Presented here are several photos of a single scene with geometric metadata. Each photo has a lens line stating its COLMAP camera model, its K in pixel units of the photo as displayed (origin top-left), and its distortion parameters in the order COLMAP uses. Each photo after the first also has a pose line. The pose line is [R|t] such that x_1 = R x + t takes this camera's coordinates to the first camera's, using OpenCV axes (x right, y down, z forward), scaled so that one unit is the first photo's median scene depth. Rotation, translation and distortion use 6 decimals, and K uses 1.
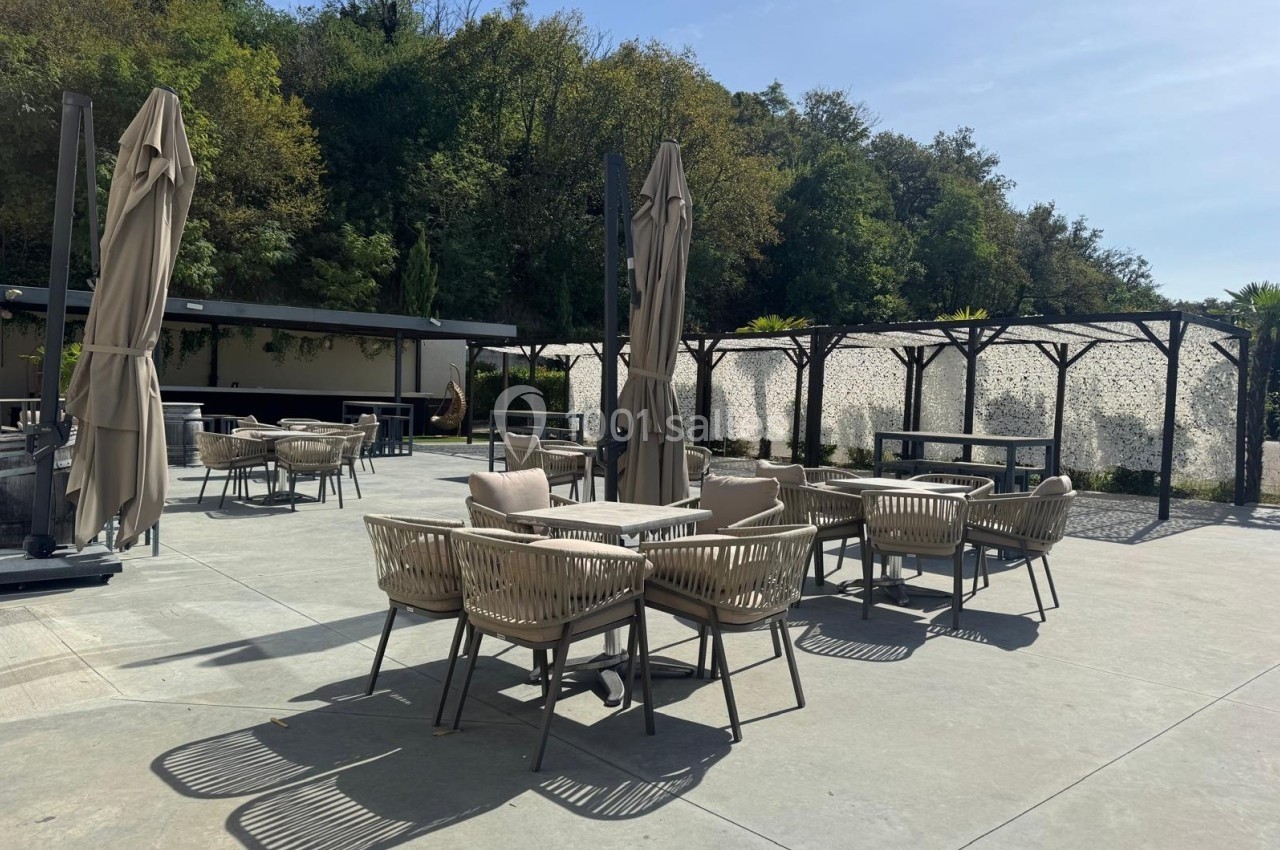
lens RADIAL K [[997.4, 0, 640.0], [0, 997.4, 425.0], [0, 0, 1]] dist [-0.000256, -0.005487]
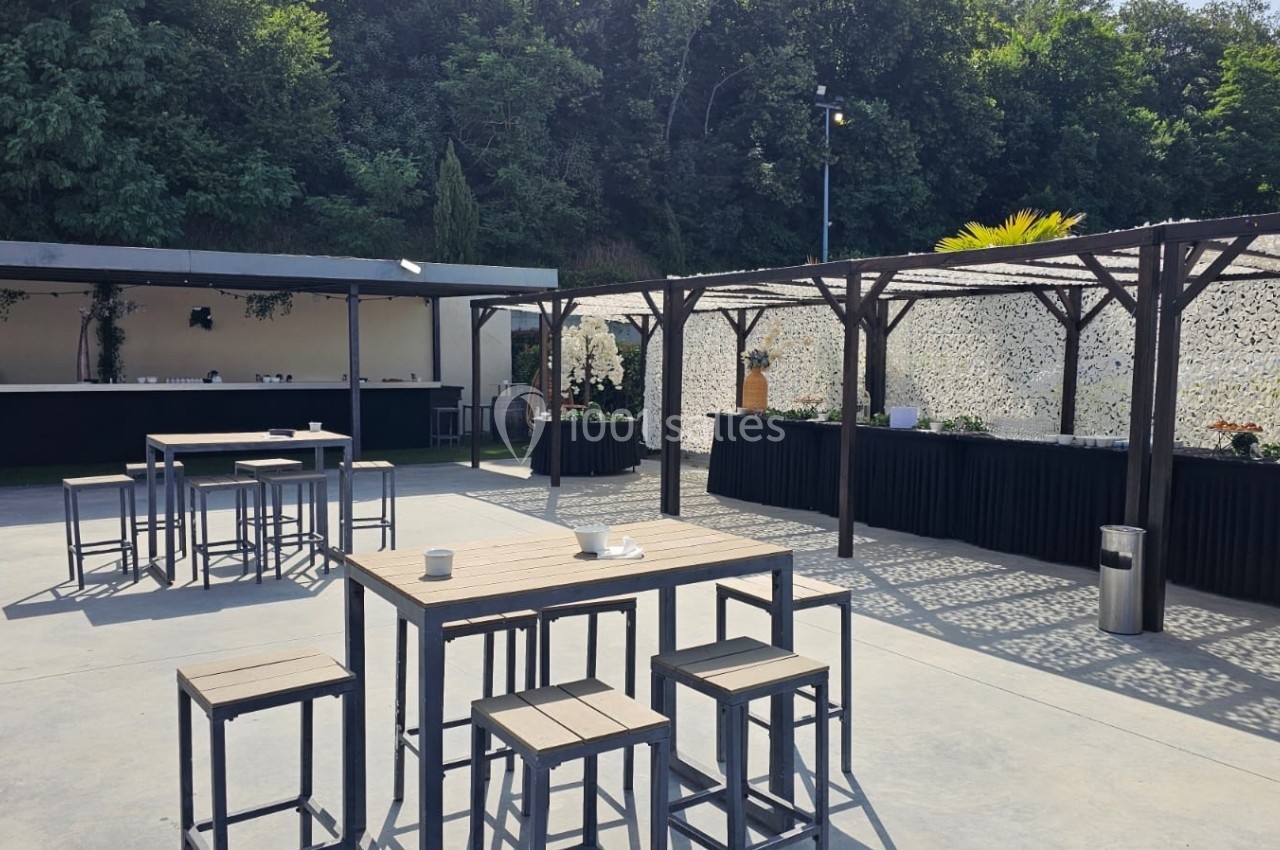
lens RADIAL K [[997.4, 0, 640.0], [0, 997.4, 425.0], [0, 0, 1]] dist [-0.000256, -0.005487]
pose [[0.931485, 0.011766, -0.363589, 0.134399], [0.005035, 0.998964, 0.045228, -0.037768], [0.363745, -0.043960, 0.930461, 0.534548]]
